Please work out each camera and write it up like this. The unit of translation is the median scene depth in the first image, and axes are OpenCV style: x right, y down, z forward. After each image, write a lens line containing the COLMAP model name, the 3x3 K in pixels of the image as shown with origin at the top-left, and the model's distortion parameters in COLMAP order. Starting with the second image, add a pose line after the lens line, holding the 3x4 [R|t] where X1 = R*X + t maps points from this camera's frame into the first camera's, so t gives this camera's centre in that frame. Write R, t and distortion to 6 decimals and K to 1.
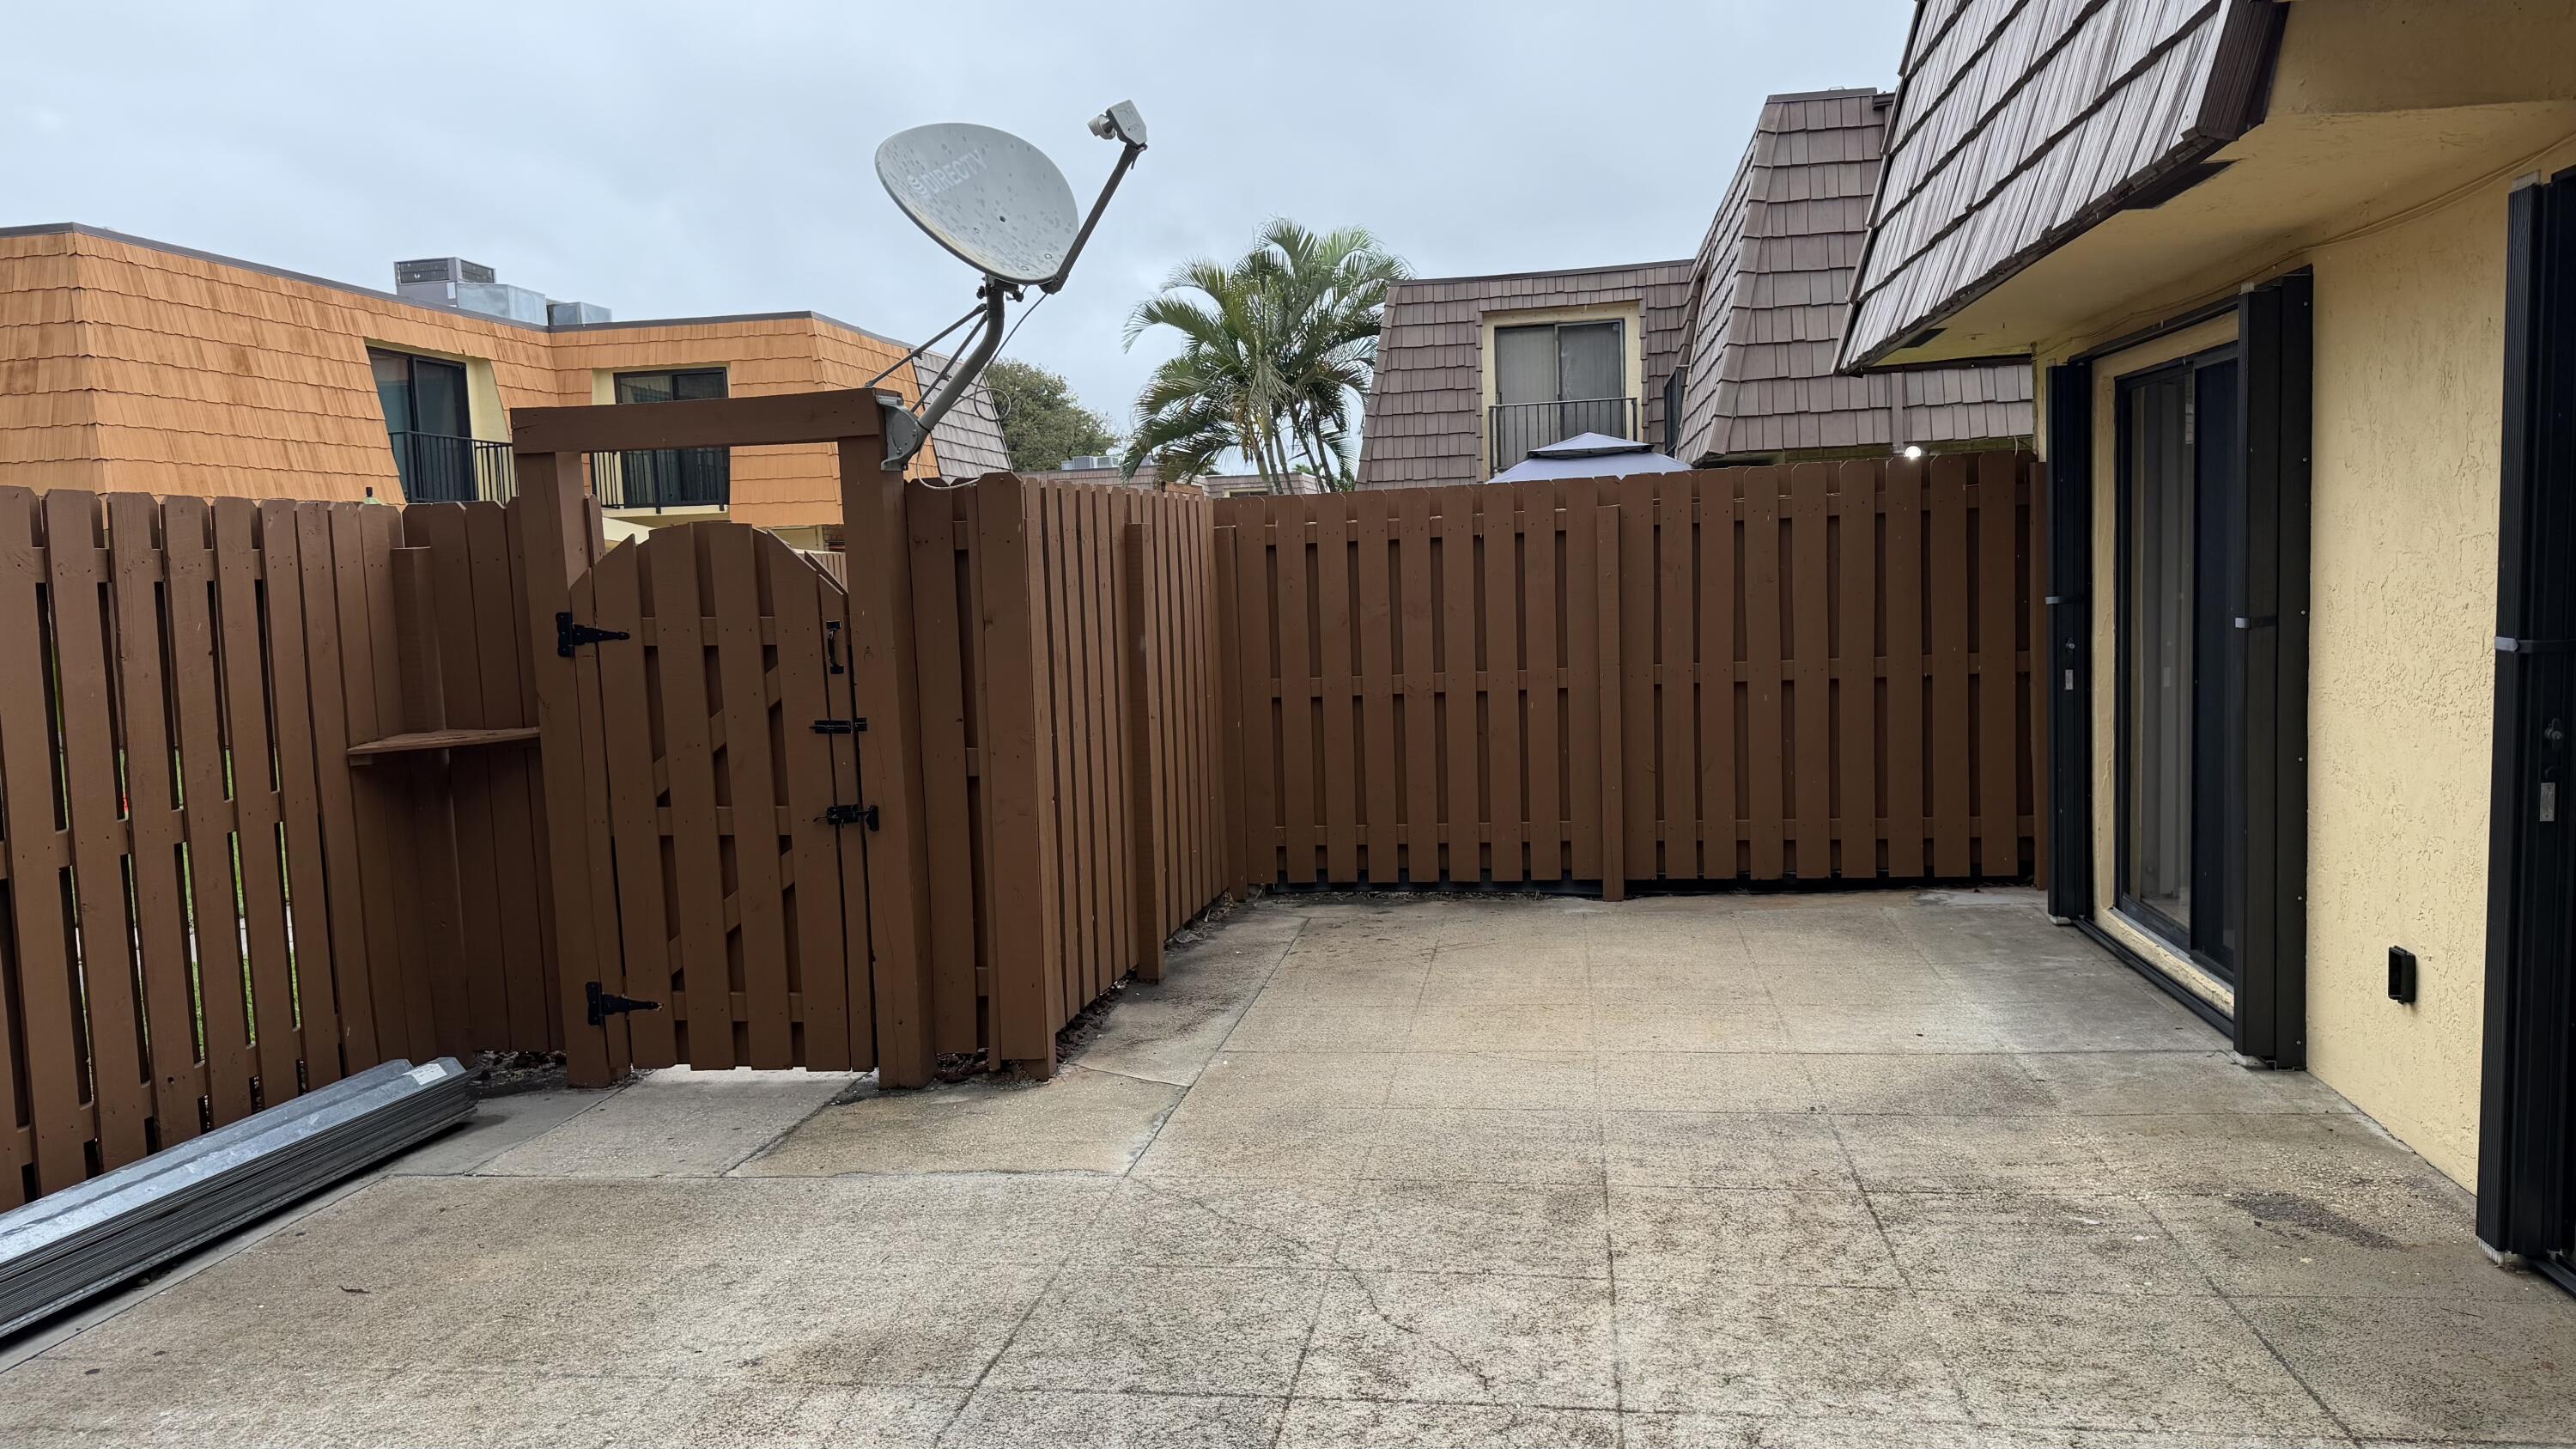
lens RADIAL K [[1801.1, 0, 1288.0], [0, 1801.1, 724.5], [0, 0, 1]] dist [0.170784, -0.340564]
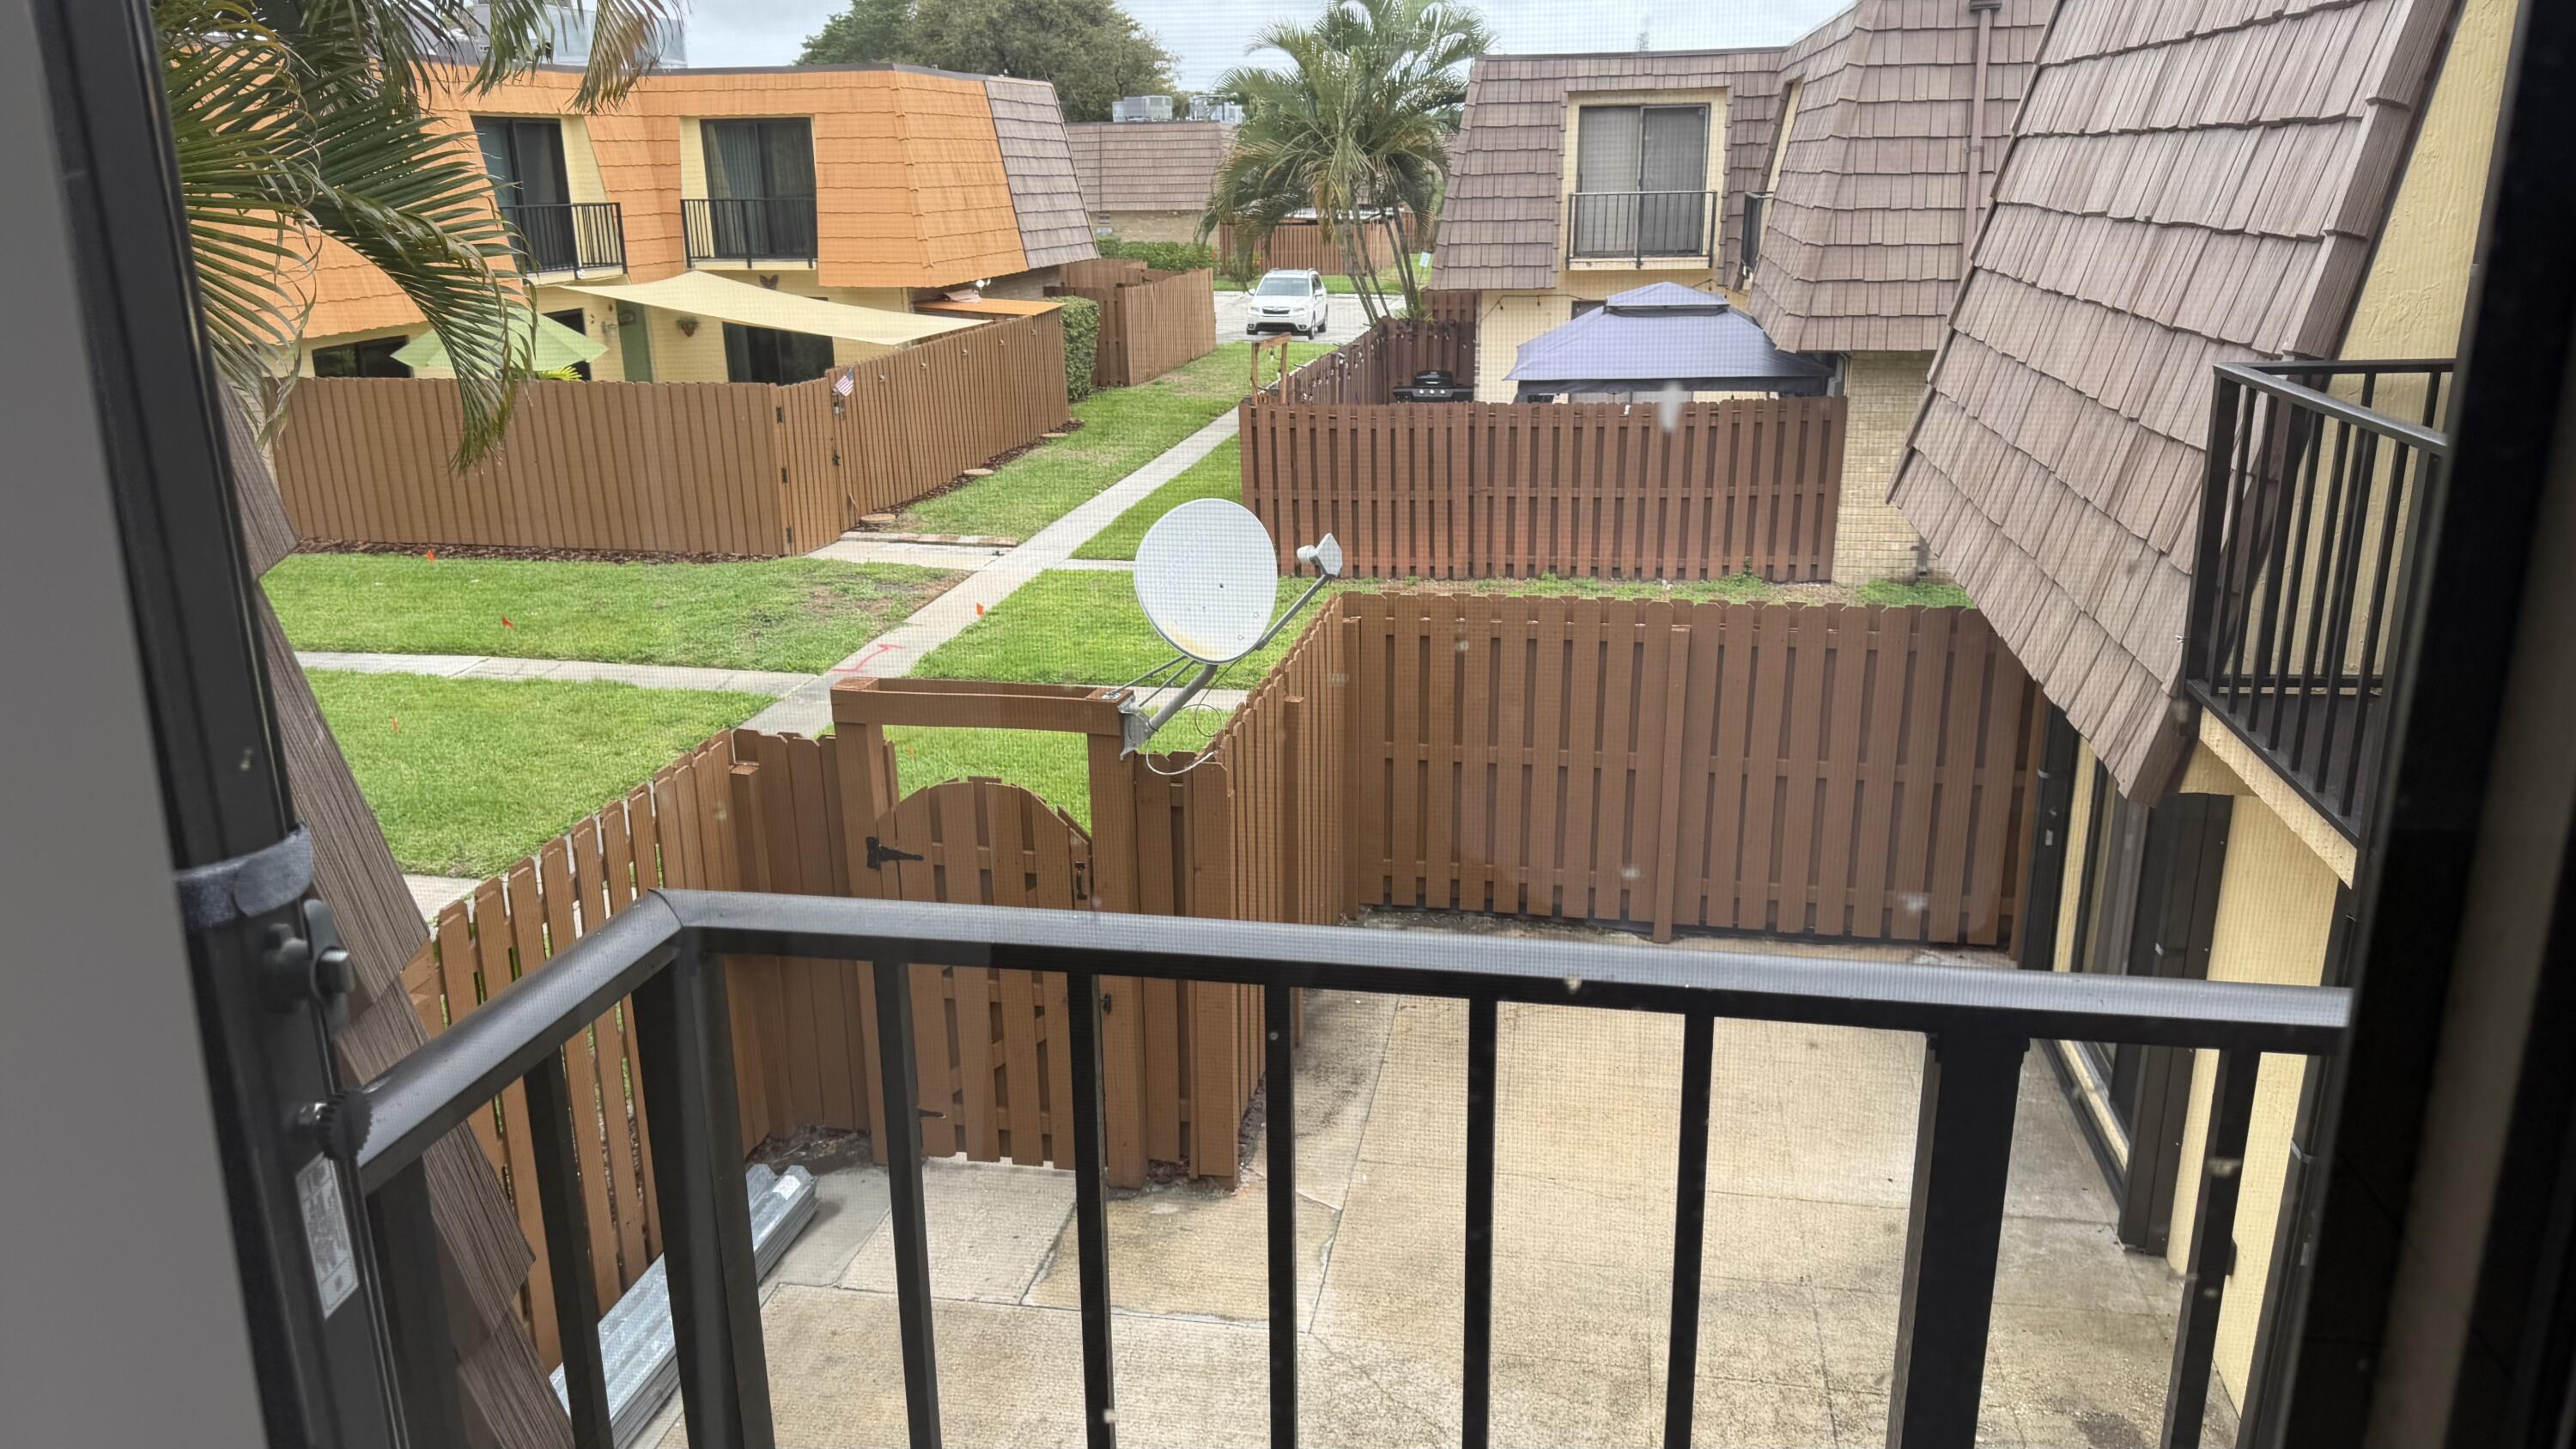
lens RADIAL K [[1801.1, 0, 1288.0], [0, 1801.1, 724.5], [0, 0, 1]] dist [0.170784, -0.340564]
pose [[0.999314, 0.032862, -0.017080, -0.053706], [-0.028630, 0.977999, 0.206634, -0.281172], [0.023494, -0.206003, 0.978269, -0.164196]]
